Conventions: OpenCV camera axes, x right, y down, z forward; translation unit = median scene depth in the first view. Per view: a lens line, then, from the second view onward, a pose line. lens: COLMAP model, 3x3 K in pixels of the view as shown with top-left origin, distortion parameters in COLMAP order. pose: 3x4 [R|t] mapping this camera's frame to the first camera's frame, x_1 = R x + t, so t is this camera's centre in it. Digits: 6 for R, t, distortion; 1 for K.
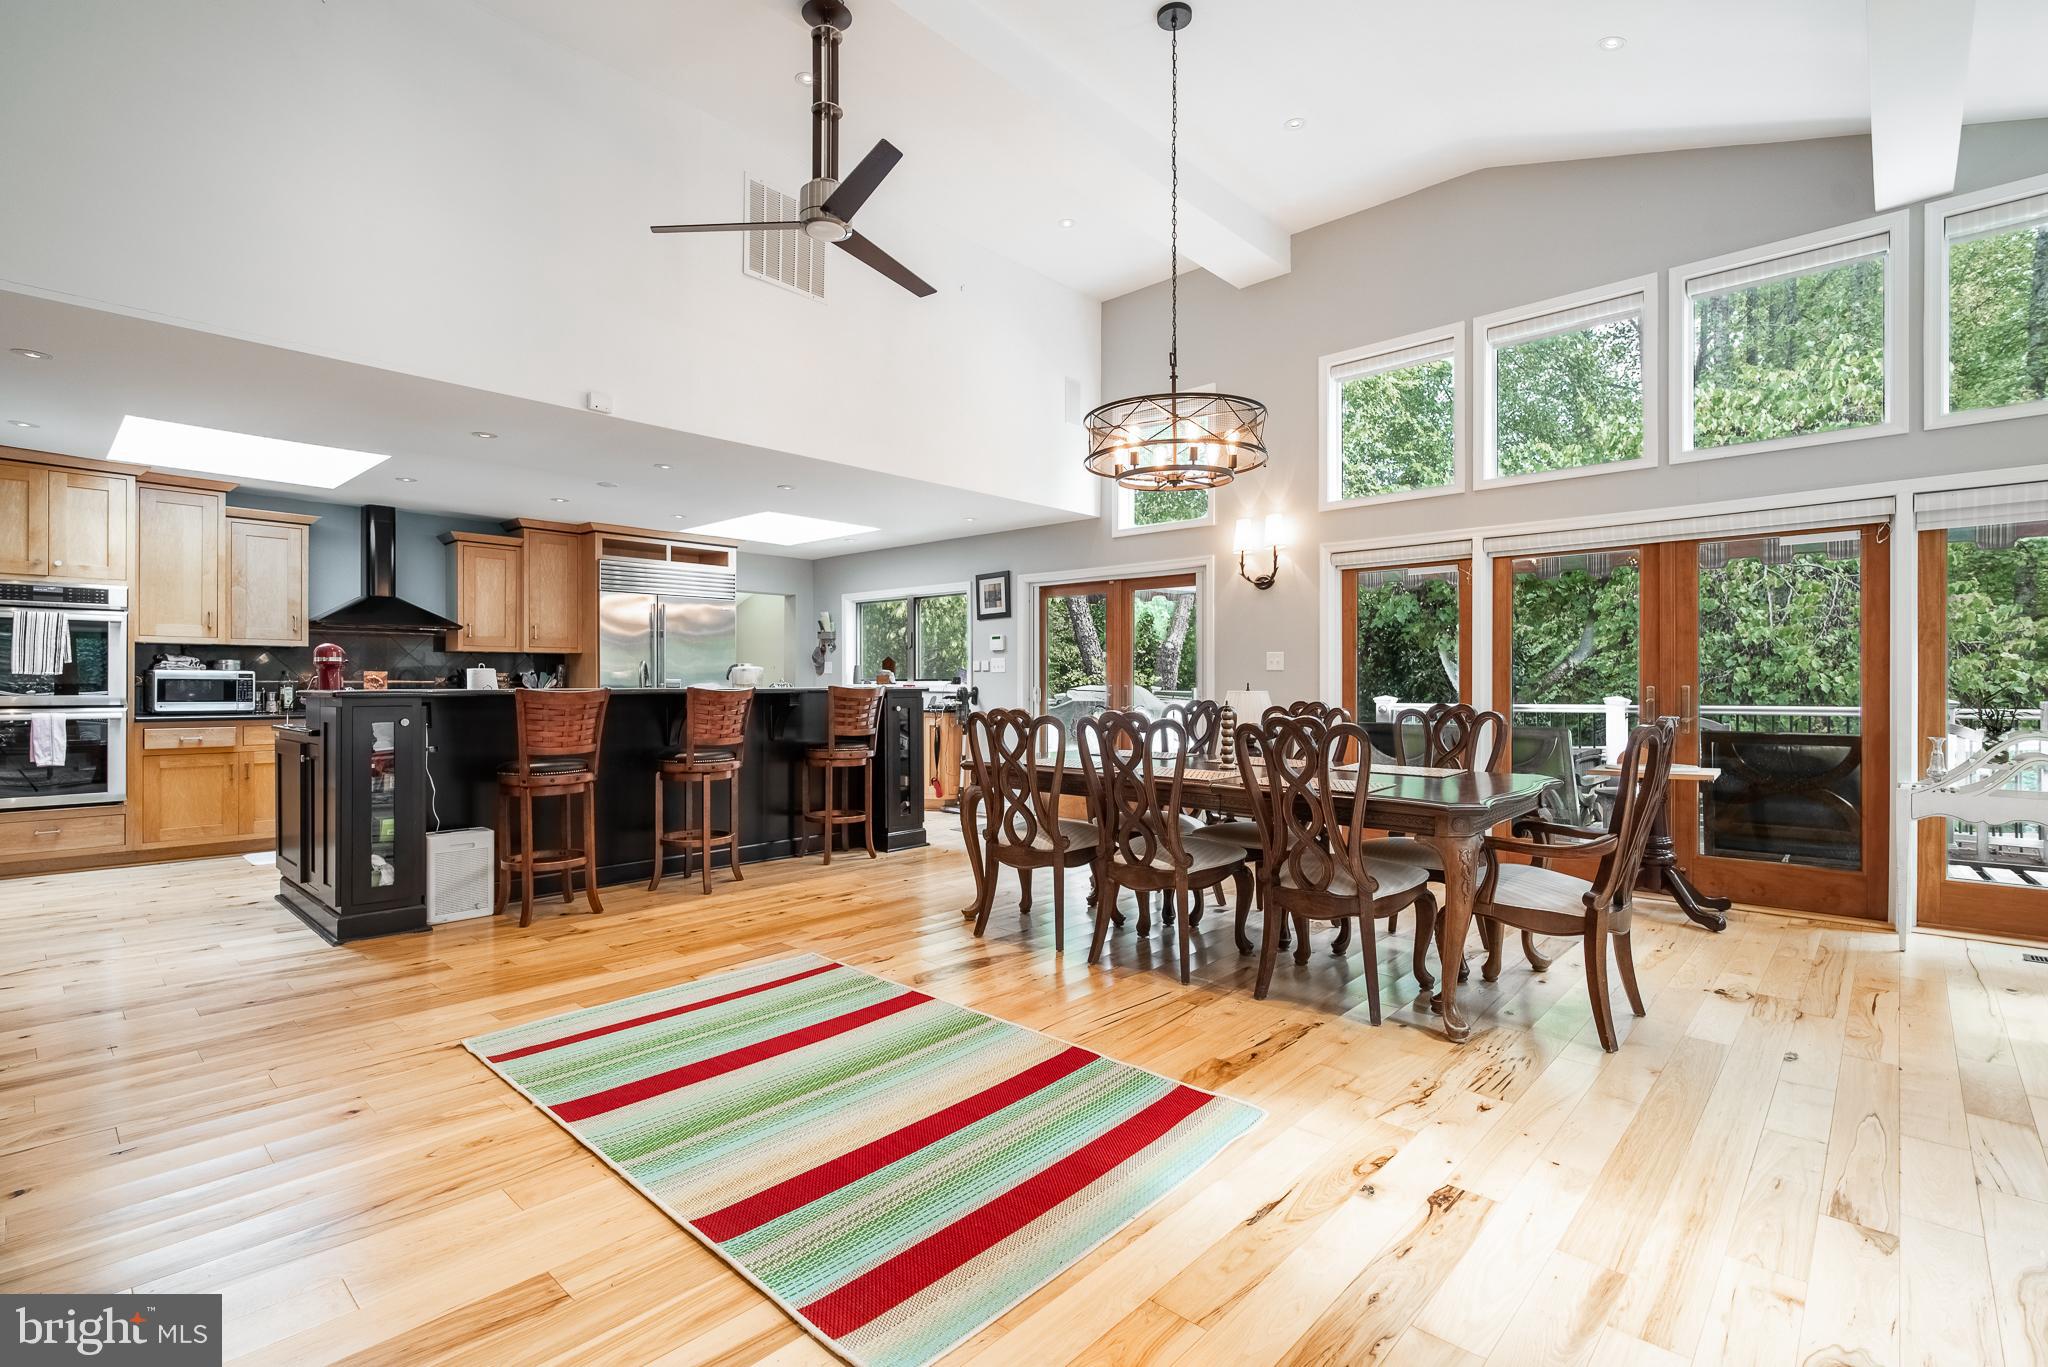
lens RADIAL K [[939.8, 0, 1014.9], [0, 939.8, 687.1], [0, 0, 1]] dist [-0.000311, -0.000493]
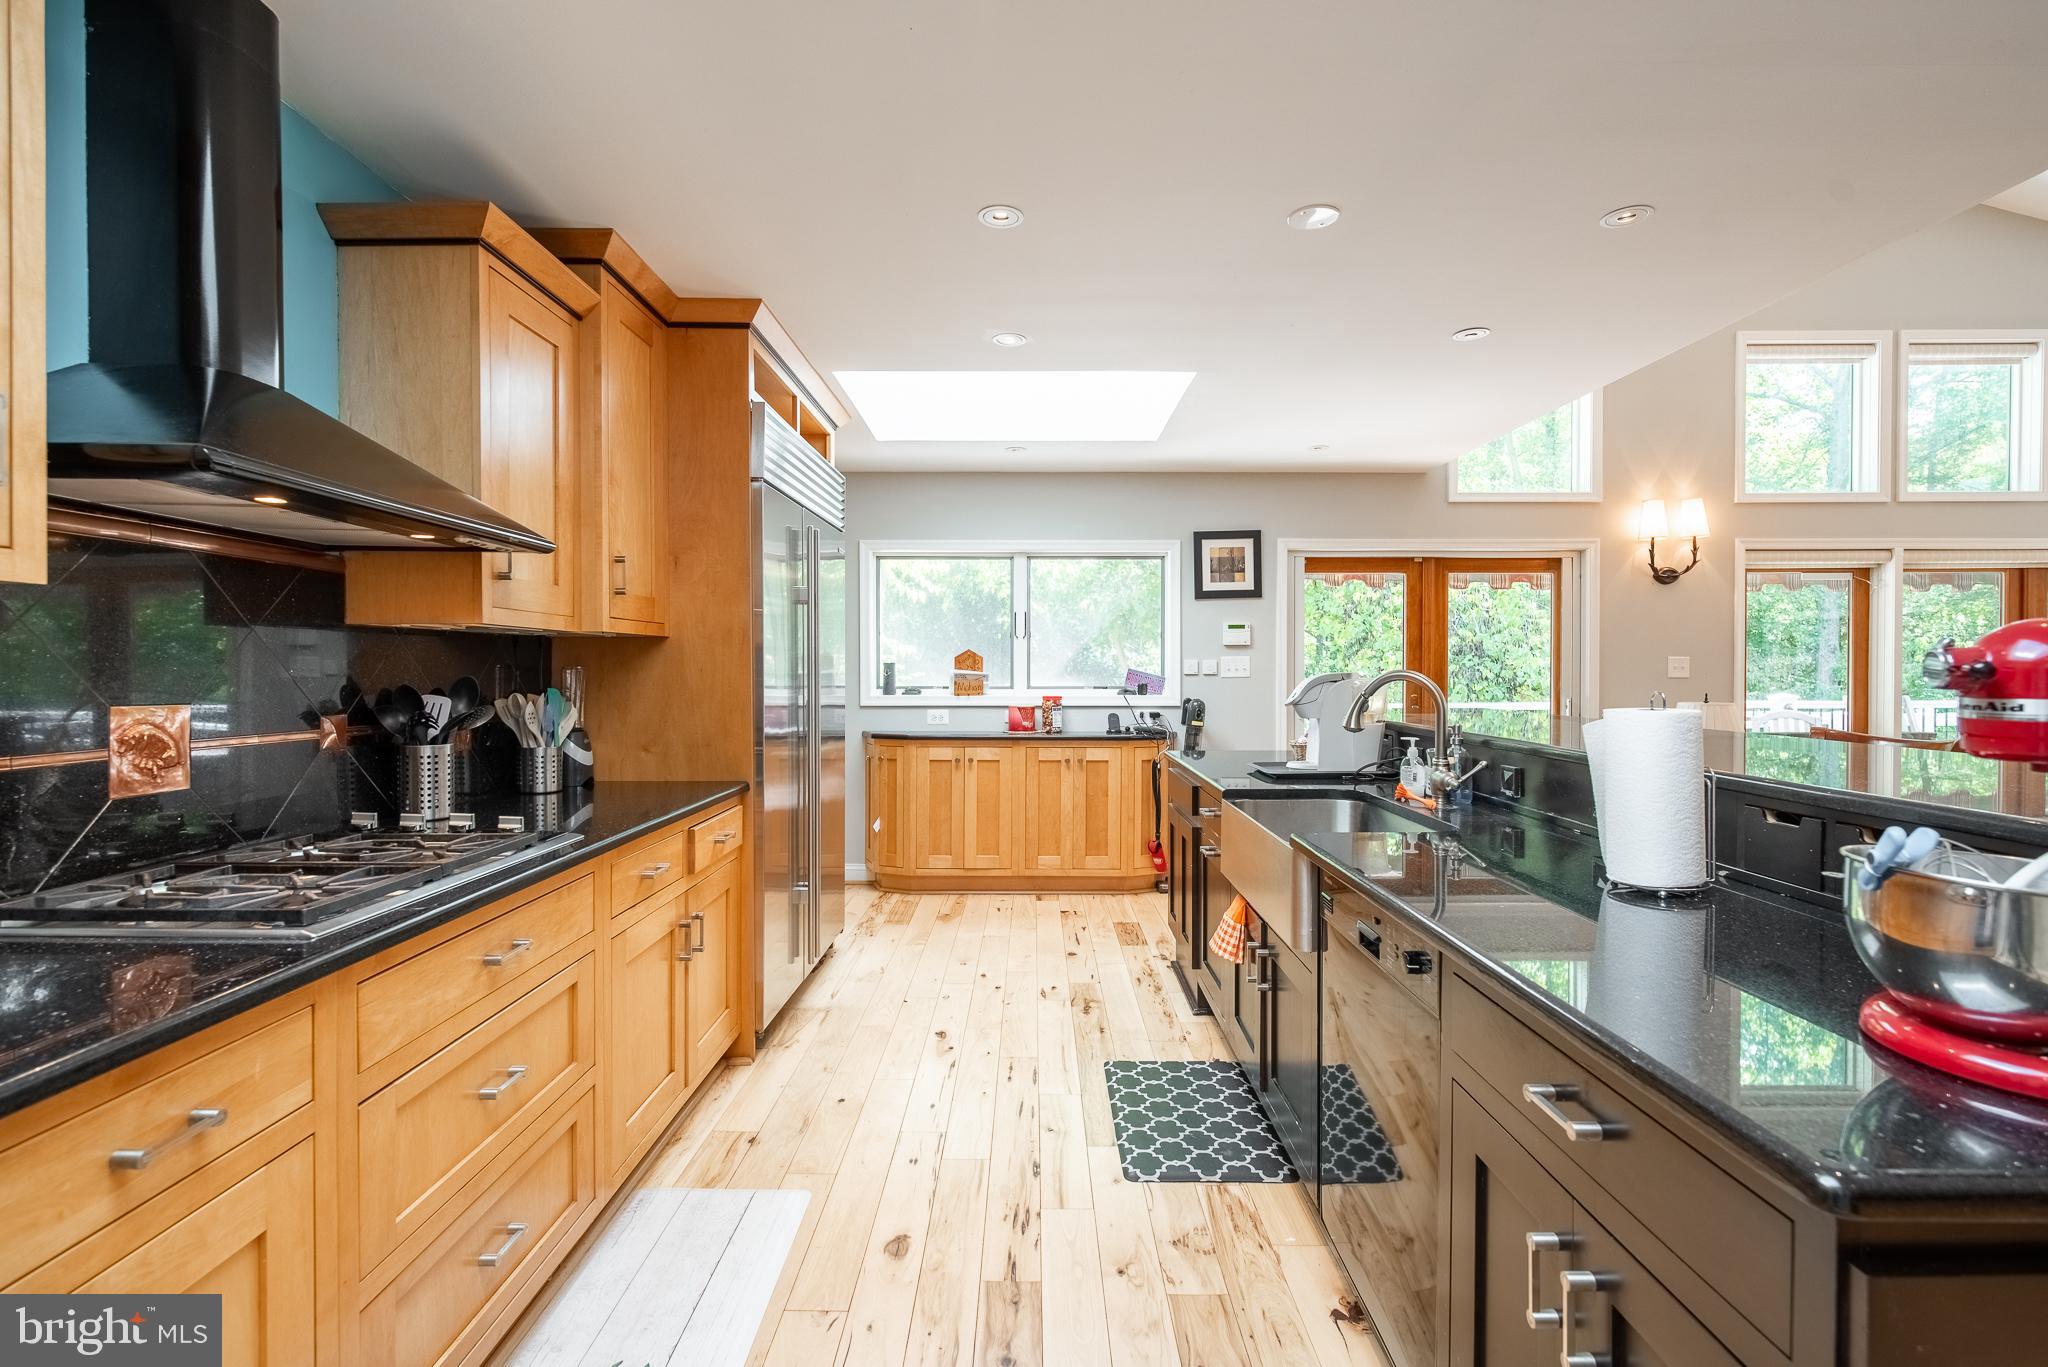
lens RADIAL K [[939.8, 0, 1014.9], [0, 939.8, 687.1], [0, 0, 1]] dist [-0.000311, -0.000493]
pose [[0.738477, -0.013465, 0.674144, -0.610481], [0.002606, 0.999850, 0.017116, -0.020797], [-0.674274, -0.010883, 0.738401, 0.611009]]
